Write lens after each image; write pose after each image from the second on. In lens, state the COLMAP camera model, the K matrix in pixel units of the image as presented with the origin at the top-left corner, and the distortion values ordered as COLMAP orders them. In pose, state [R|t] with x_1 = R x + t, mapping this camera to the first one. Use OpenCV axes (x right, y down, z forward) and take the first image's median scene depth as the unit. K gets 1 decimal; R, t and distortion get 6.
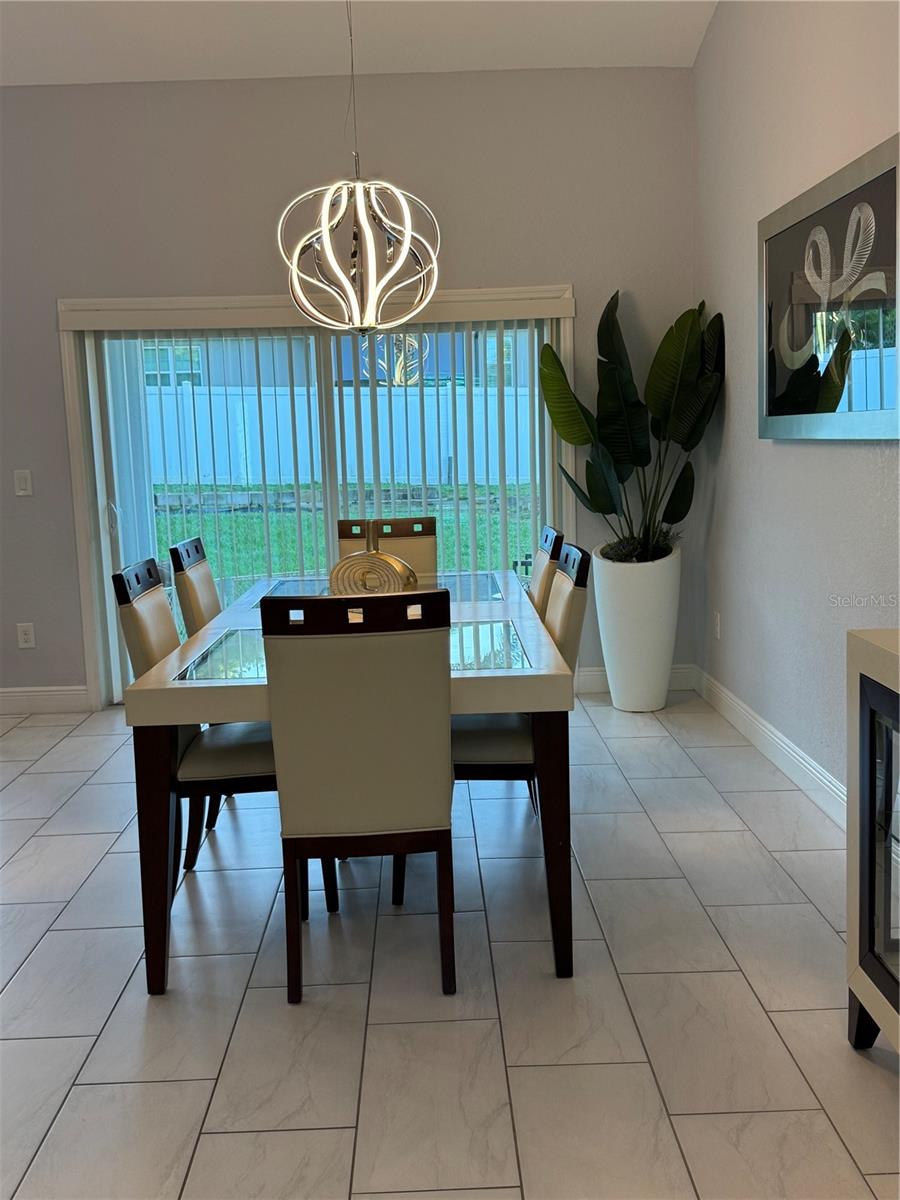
lens RADIAL K [[1186.0, 0, 450.0], [0, 1186.0, 600.0], [0, 0, 1]] dist [0.194364, -0.446858]
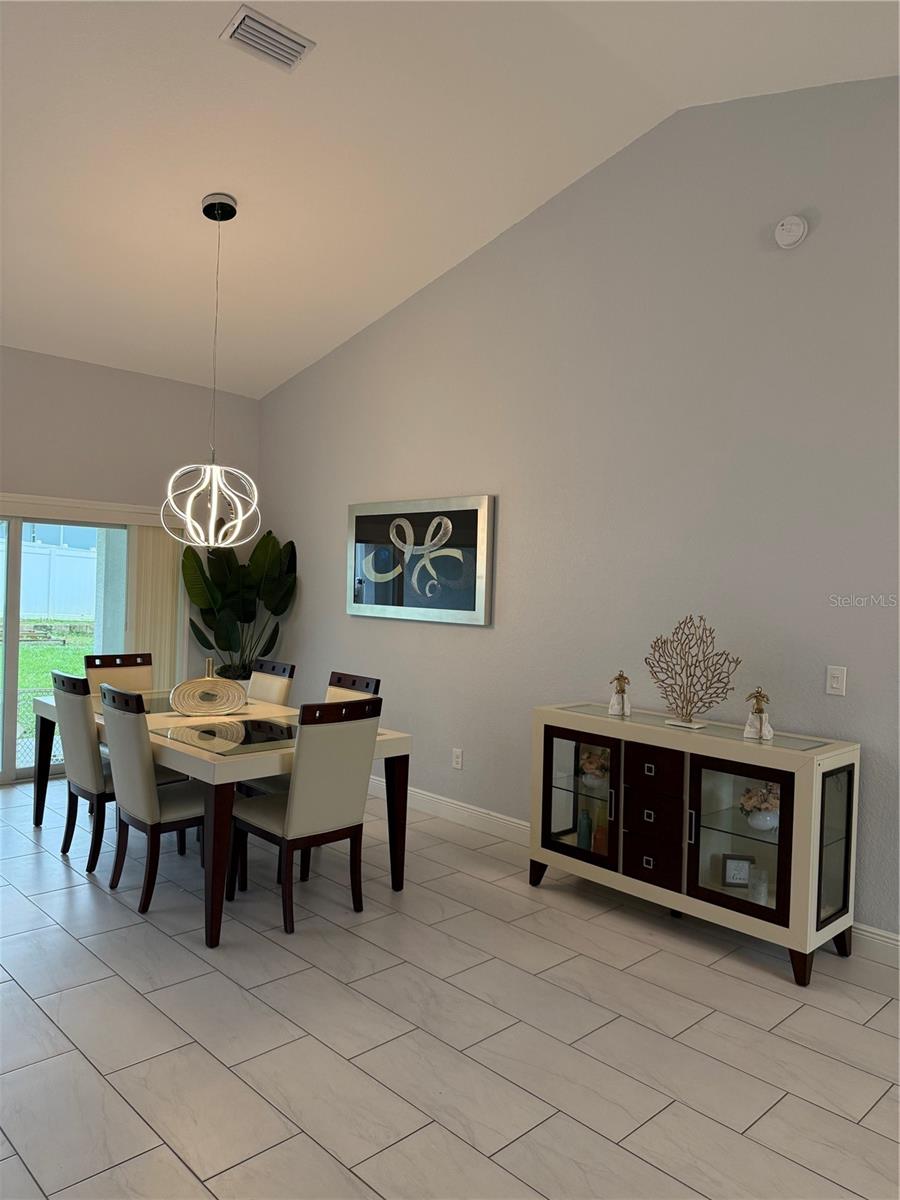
lens RADIAL K [[835.6, 0, 448.5], [0, 835.6, 603.6], [0, 0, 1]] dist [0.157287, -0.279566]
pose [[0.729643, 0.044246, 0.682395, -0.641281], [0.033688, 0.994367, -0.100494, -0.012963], [-0.682998, 0.096313, 0.724043, -0.096083]]
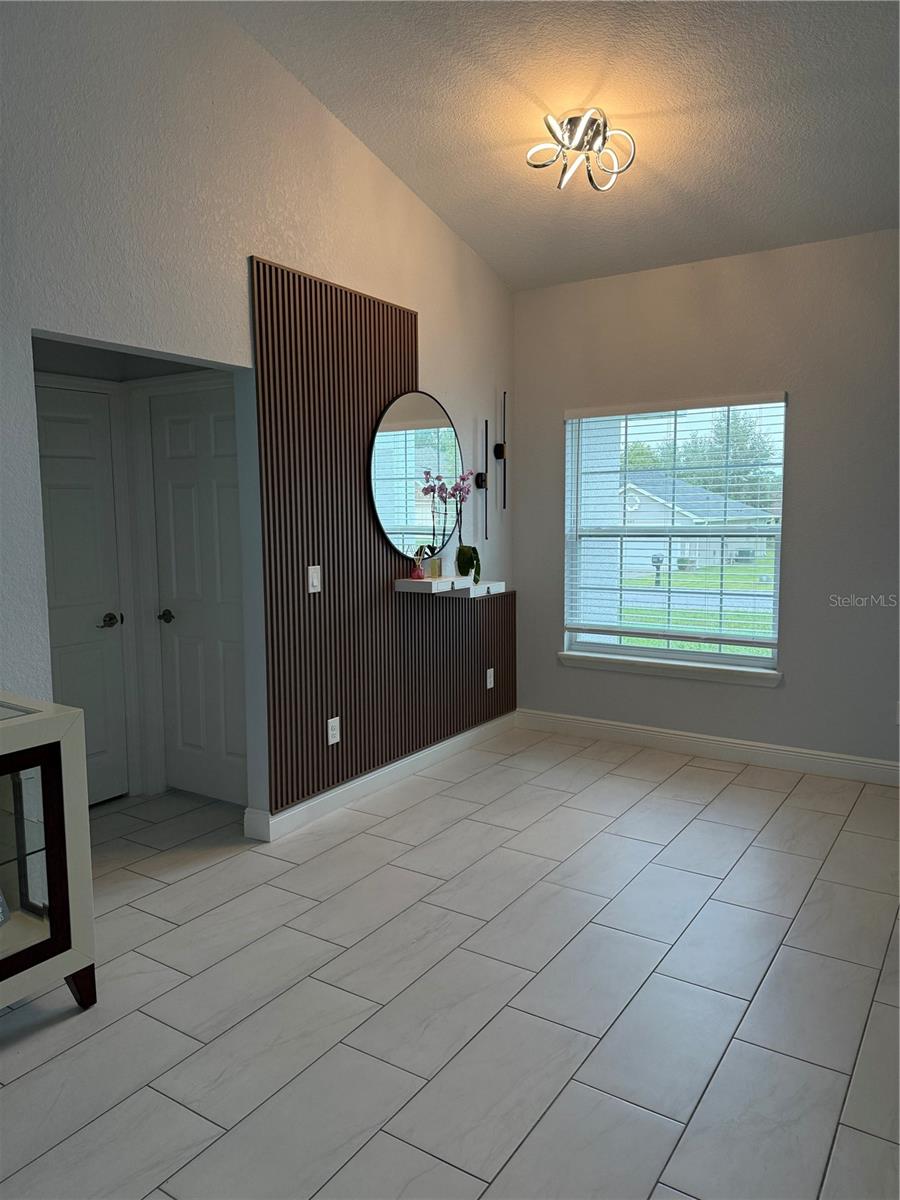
lens RADIAL K [[835.6, 0, 448.5], [0, 835.6, 603.6], [0, 0, 1]] dist [0.157287, -0.279566]
pose [[-0.829026, -0.020922, 0.558818, -0.366158], [0.112465, 0.972644, 0.203261, -0.109285], [-0.547784, 0.231356, -0.803995, 0.630434]]
